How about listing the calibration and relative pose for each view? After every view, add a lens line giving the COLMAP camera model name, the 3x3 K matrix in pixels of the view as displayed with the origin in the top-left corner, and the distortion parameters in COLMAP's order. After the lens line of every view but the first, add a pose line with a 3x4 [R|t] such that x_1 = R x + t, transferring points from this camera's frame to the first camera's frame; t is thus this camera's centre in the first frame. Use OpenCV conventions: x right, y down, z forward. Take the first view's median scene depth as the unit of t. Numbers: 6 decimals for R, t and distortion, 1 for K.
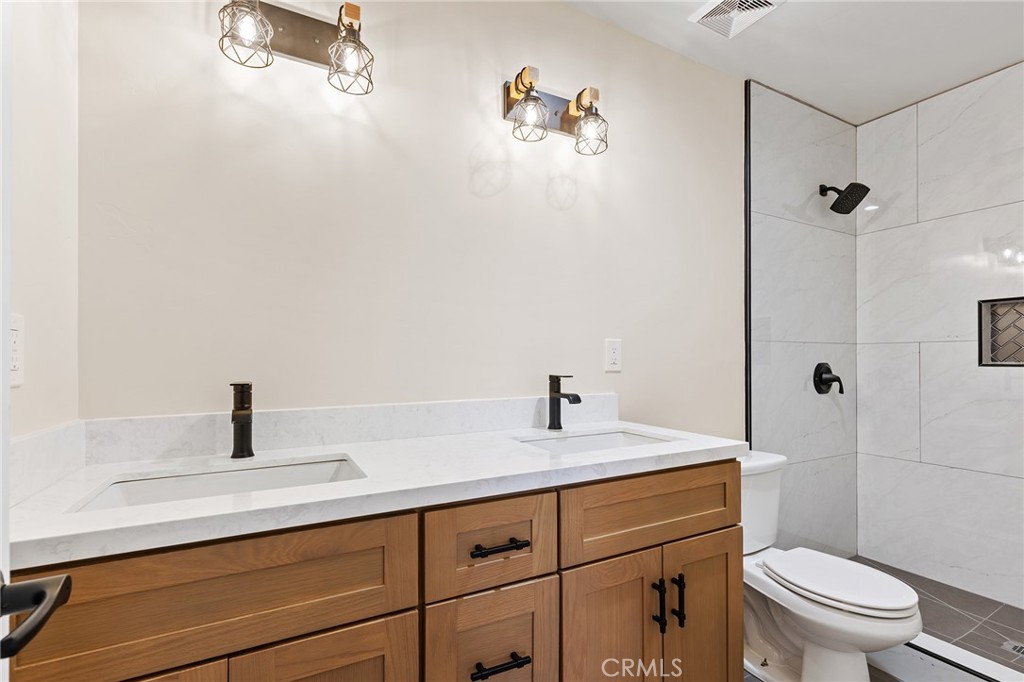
lens RADIAL K [[463.4, 0, 513.3], [0, 463.4, 353.1], [0, 0, 1]] dist [0.000826, 0.000170]
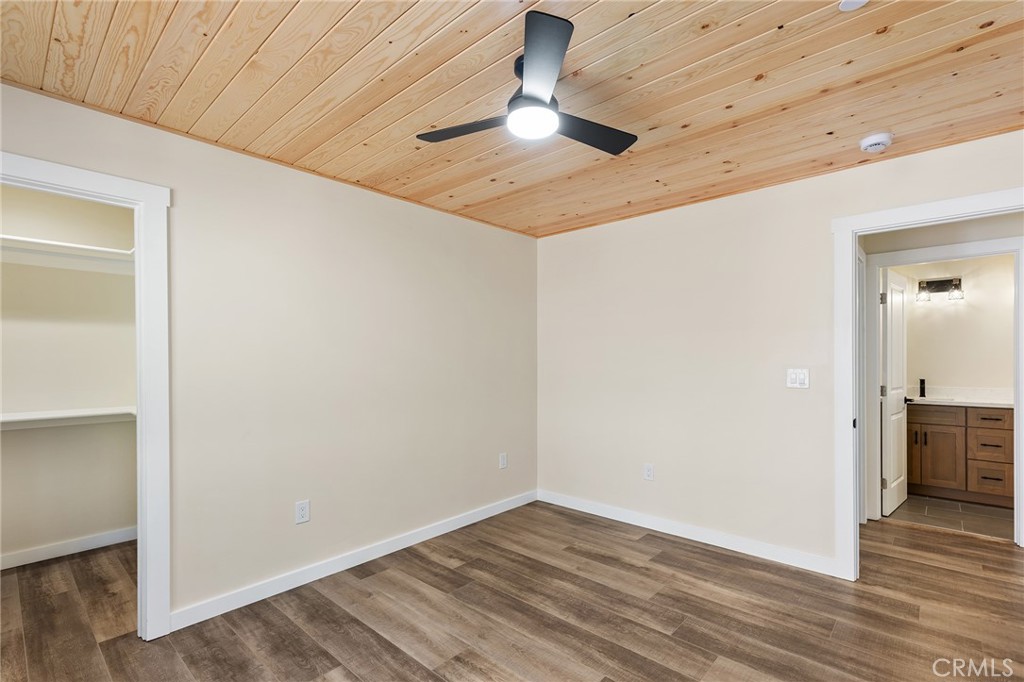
lens RADIAL K [[463.4, 0, 513.3], [0, 463.4, 353.1], [0, 0, 1]] dist [0.000826, 0.000170]
pose [[0.336791, 0.003464, -0.941573, 2.204399], [0.004872, 0.999973, 0.005422, -0.220385], [0.941567, -0.006414, 0.336766, -4.052627]]
